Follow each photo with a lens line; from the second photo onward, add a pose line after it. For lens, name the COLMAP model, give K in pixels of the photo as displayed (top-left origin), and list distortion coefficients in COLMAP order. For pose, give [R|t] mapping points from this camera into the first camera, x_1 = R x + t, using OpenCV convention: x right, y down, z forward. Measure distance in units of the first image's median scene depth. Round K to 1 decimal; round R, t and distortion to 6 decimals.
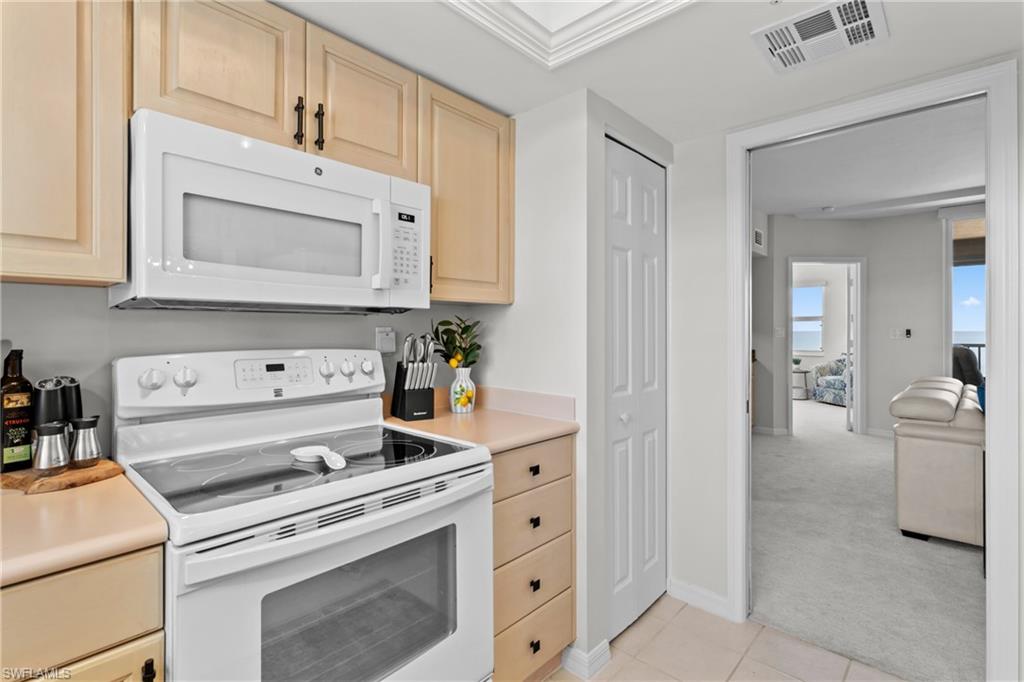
lens RADIAL K [[478.9, 0, 513.6], [0, 478.9, 330.7], [0, 0, 1]] dist [0.002758, 0.000384]
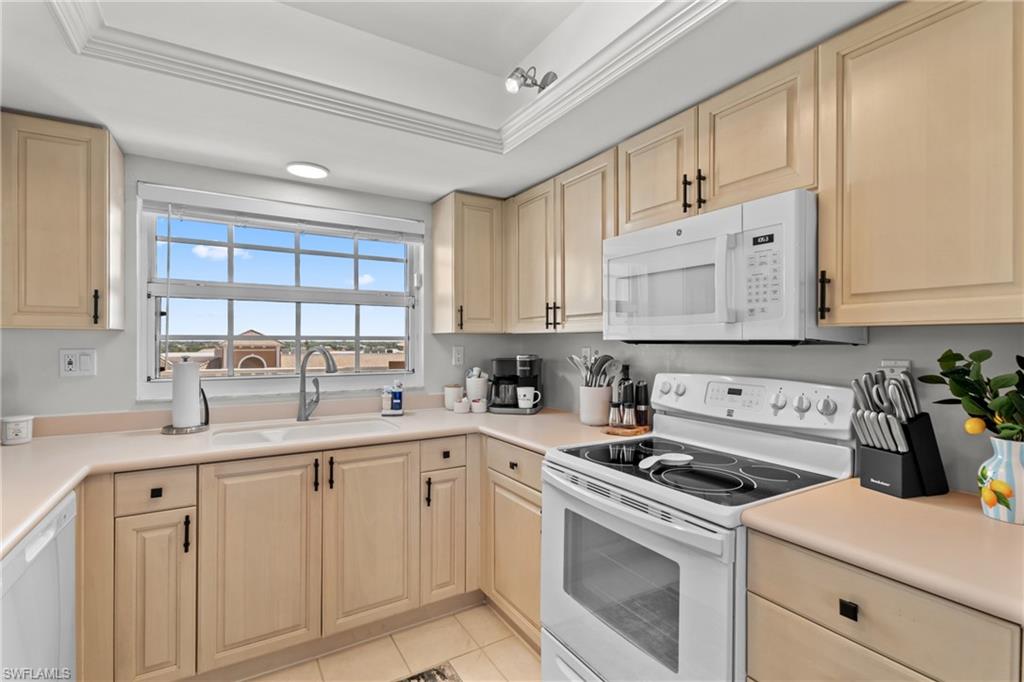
lens RADIAL K [[478.9, 0, 513.5], [0, 478.9, 342.7], [0, 0, 1]] dist [0.002758, 0.000384]
pose [[-0.272601, 0.002132, -0.962125, 0.762702], [-0.003839, 0.999987, 0.003303, -0.043395], [0.962120, 0.004594, -0.272589, 0.787304]]
